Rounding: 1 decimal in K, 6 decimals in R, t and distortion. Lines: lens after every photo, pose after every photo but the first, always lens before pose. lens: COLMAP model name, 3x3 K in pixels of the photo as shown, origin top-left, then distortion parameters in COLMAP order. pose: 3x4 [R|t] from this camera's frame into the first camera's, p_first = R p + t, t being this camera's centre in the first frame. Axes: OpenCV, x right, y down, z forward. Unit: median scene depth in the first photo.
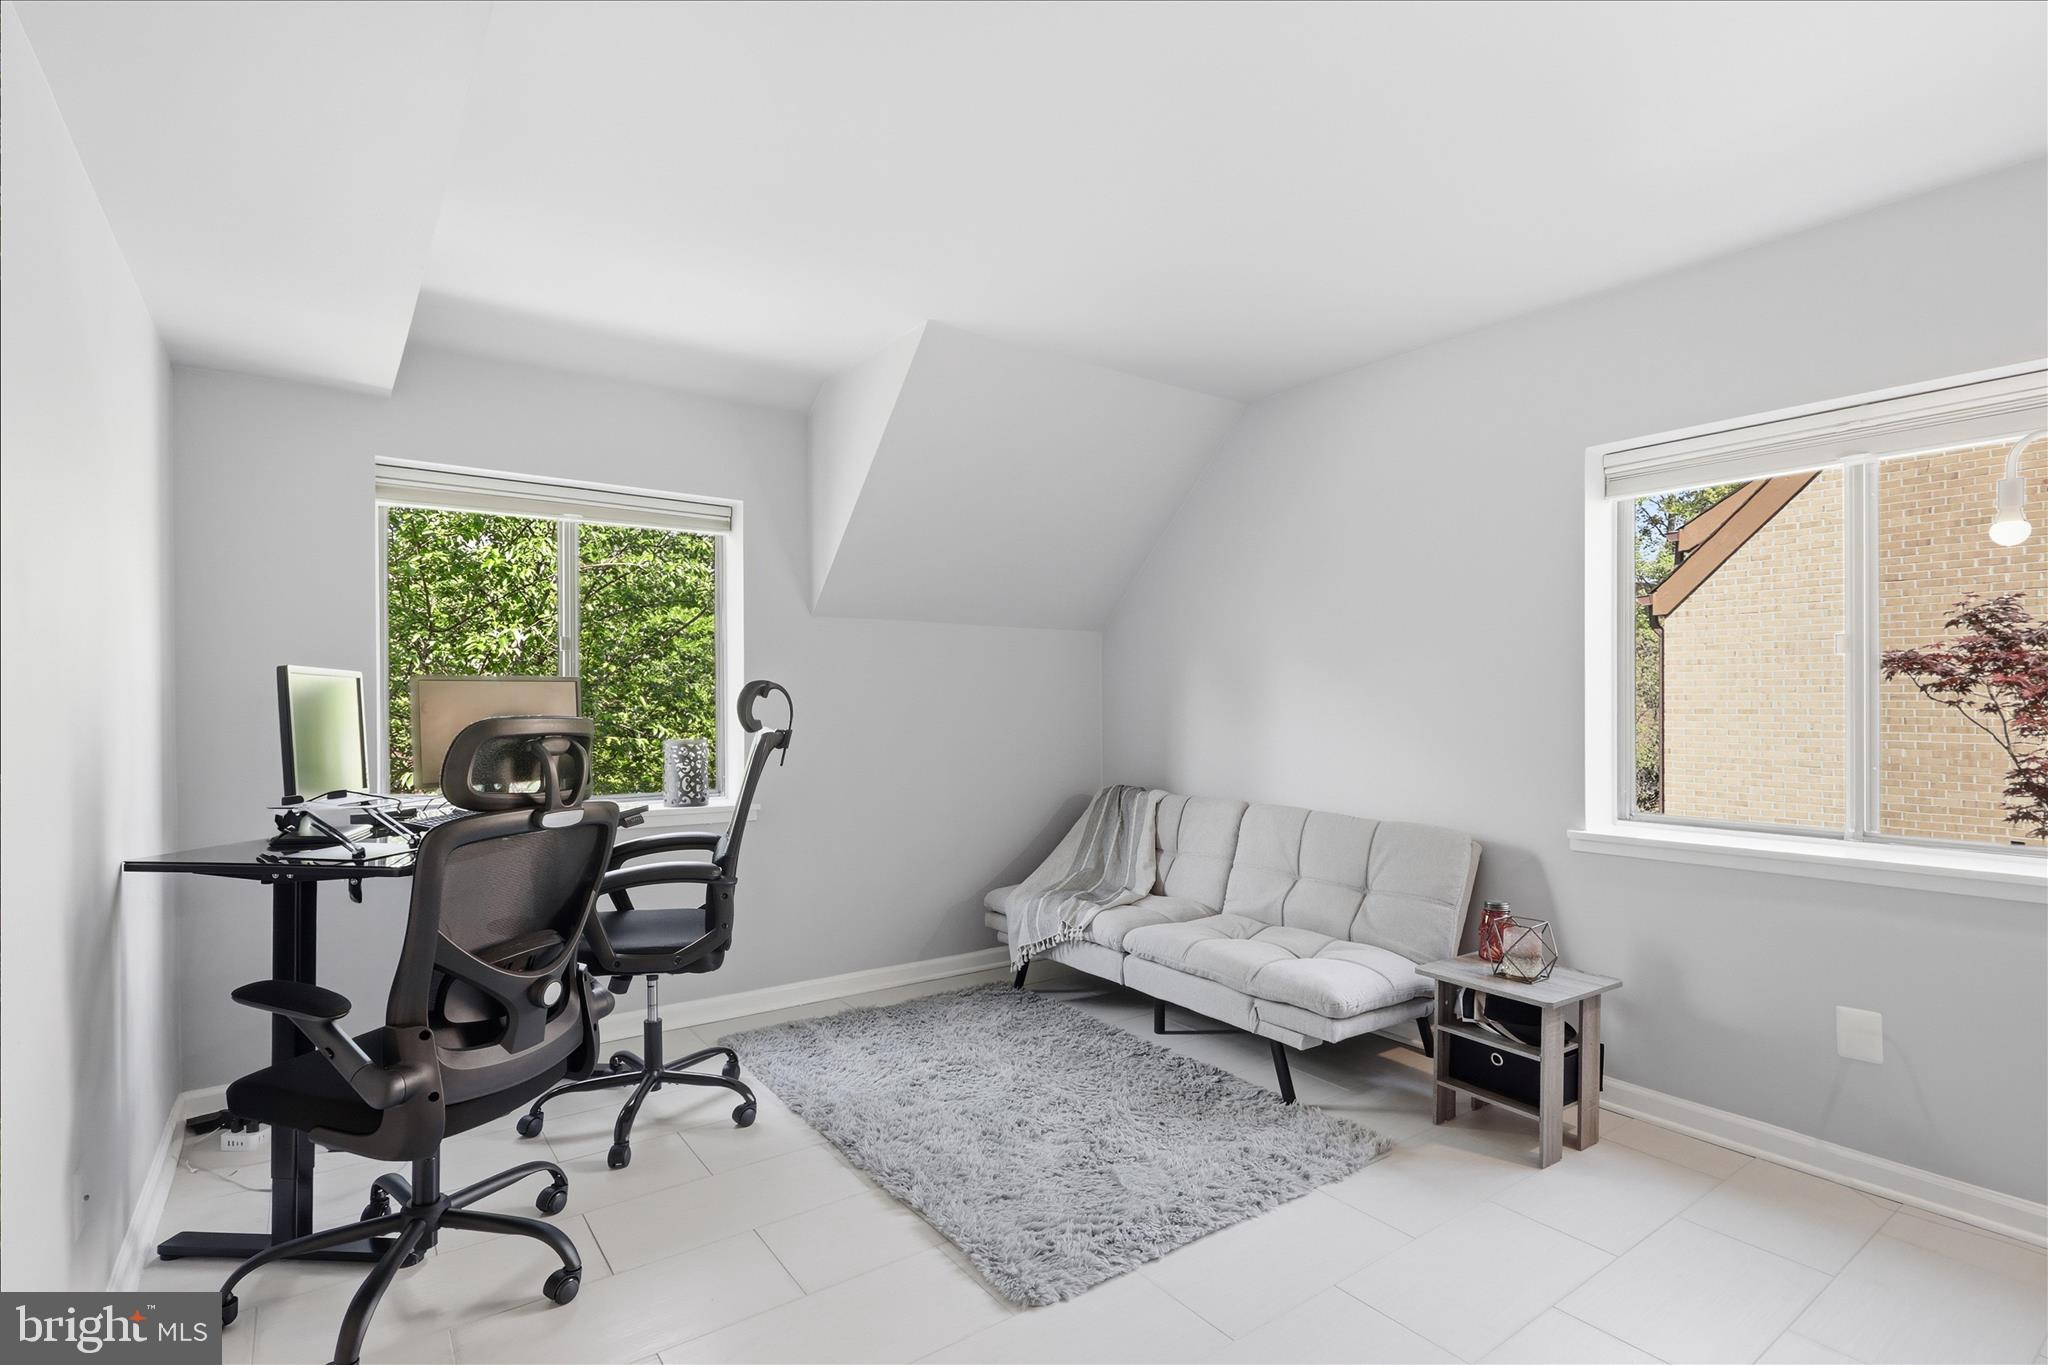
lens RADIAL K [[966.7, 0, 1018.2], [0, 966.7, 695.0], [0, 0, 1]] dist [0.002080, 0.001158]
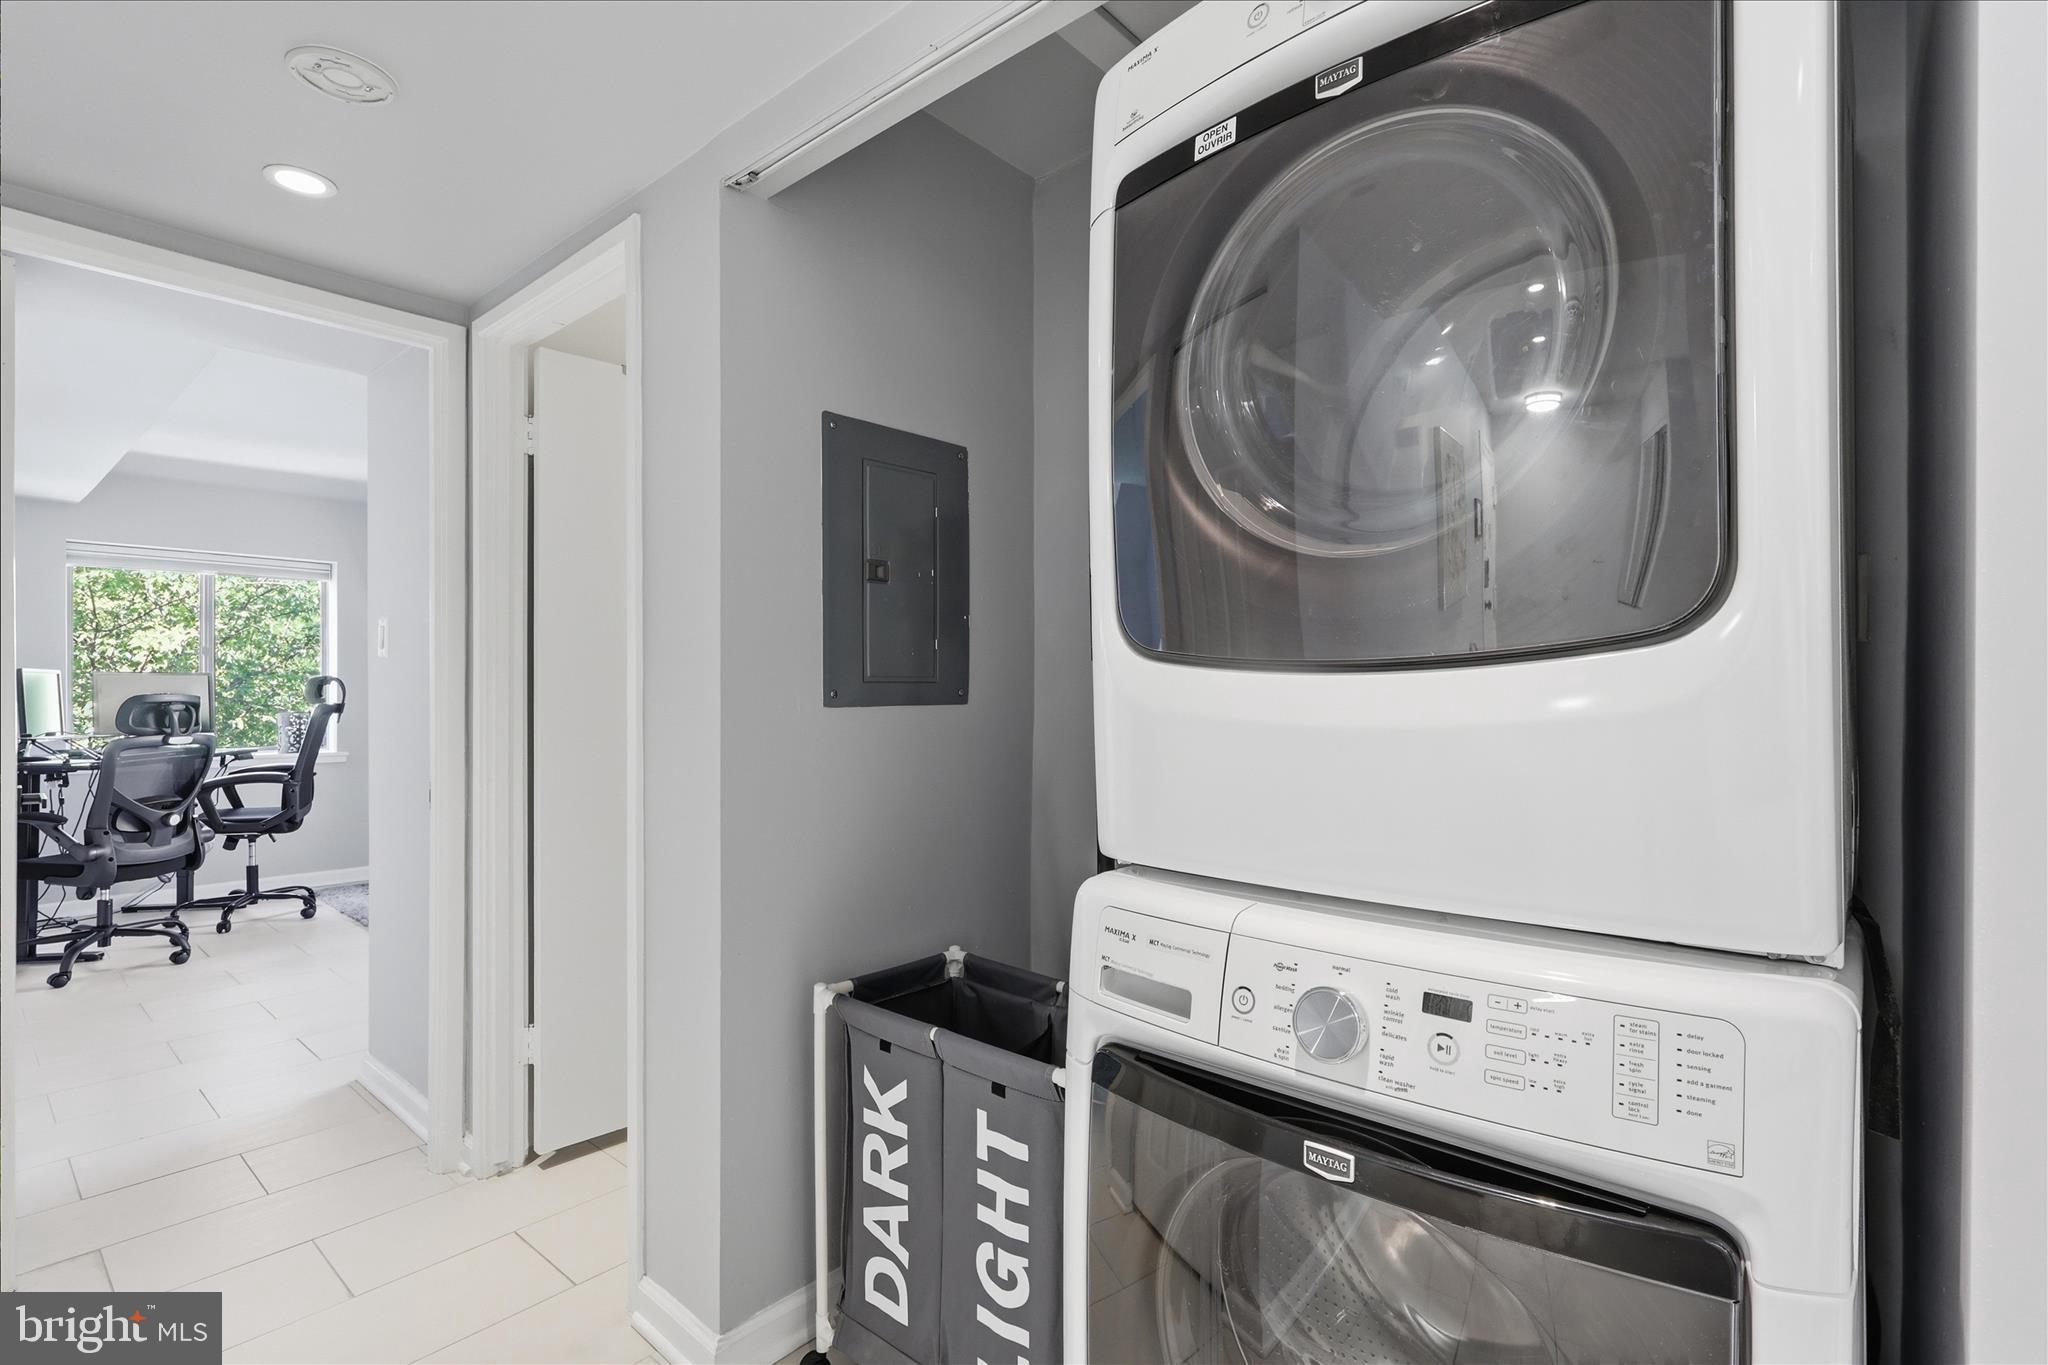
lens RADIAL K [[966.7, 0, 1029.3], [0, 966.7, 680.9], [0, 0, 1]] dist [0.002080, 0.001158]
pose [[0.974222, 0.002718, 0.225574, 0.824476], [-0.002305, 0.999995, -0.002093, -0.005152], [-0.225578, 0.001519, 0.974224, -1.430177]]
